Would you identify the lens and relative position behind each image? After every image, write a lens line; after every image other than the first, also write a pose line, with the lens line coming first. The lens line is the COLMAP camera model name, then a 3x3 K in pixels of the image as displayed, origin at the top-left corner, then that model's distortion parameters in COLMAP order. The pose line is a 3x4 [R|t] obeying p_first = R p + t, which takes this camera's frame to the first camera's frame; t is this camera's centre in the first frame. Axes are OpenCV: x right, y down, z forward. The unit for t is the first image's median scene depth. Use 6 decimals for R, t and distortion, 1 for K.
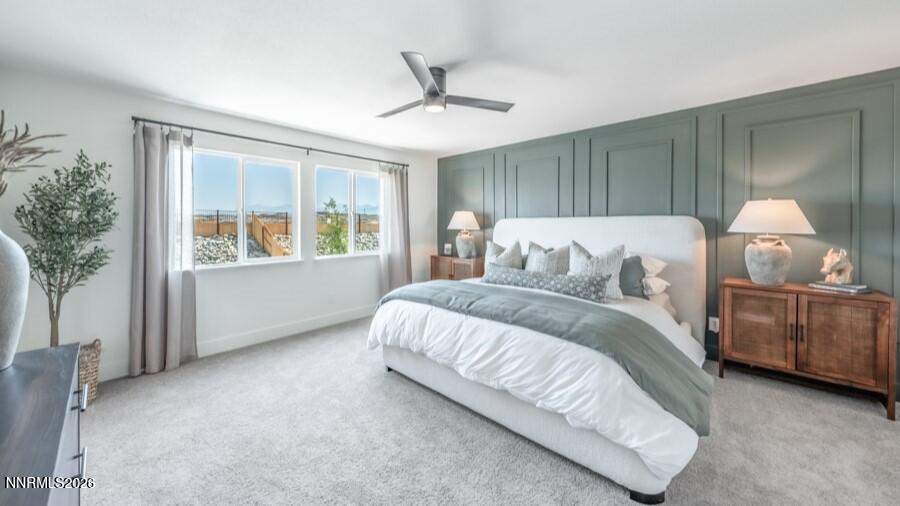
lens RADIAL K [[322.0, 0, 452.5], [0, 322.0, 258.3], [0, 0, 1]] dist [0.000092, -0.000058]
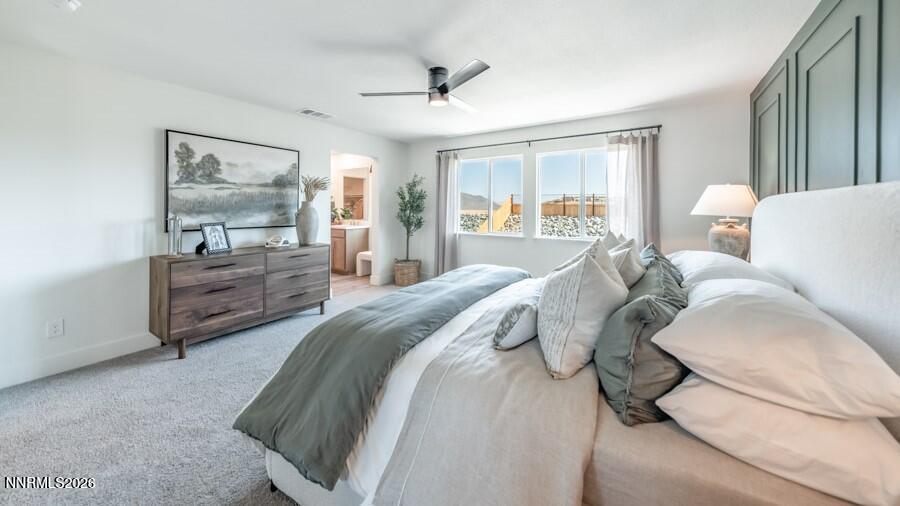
lens RADIAL K [[322.0, 0, 452.5], [0, 322.0, 258.3], [0, 0, 1]] dist [0.000092, -0.000058]
pose [[0.183382, 0.147753, -0.971875, 0.890635], [-0.108676, 0.985627, 0.129337, -0.047775], [0.977016, 0.081902, 0.196804, 0.658585]]
